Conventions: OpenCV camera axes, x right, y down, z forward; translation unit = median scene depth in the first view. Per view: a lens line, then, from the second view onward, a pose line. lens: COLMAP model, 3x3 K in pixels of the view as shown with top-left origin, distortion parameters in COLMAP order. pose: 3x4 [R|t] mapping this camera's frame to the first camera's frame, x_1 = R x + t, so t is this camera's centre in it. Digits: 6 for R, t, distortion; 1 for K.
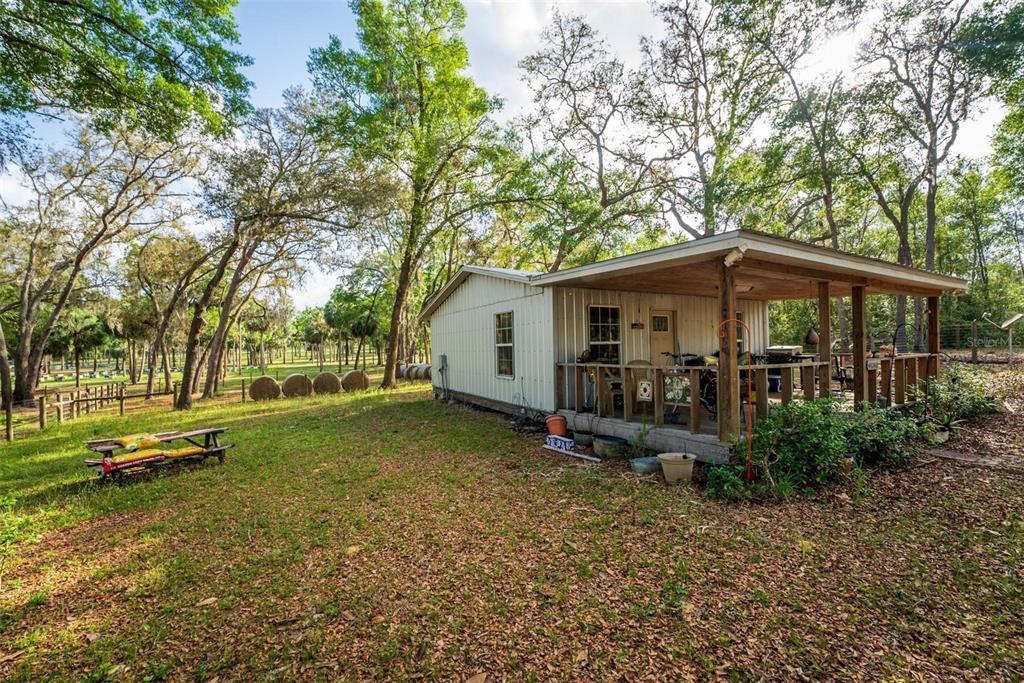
lens RADIAL K [[420.2, 0, 510.7], [0, 420.2, 339.5], [0, 0, 1]] dist [0.004548, 0.000285]
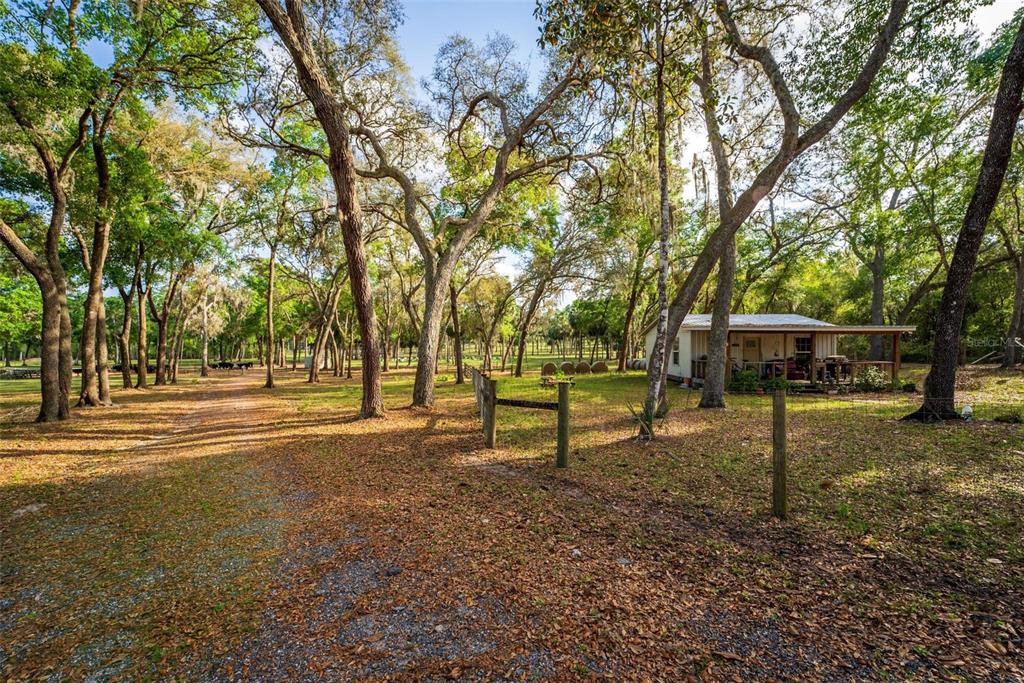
lens RADIAL K [[420.2, 0, 512.6], [0, 420.2, 339.2], [0, 0, 1]] dist [0.004548, 0.000285]
pose [[0.869424, 0.013158, -0.493892, 0.137927], [-0.007406, 0.999880, 0.013601, -0.032044], [0.494011, -0.008167, 0.869417, -0.591236]]
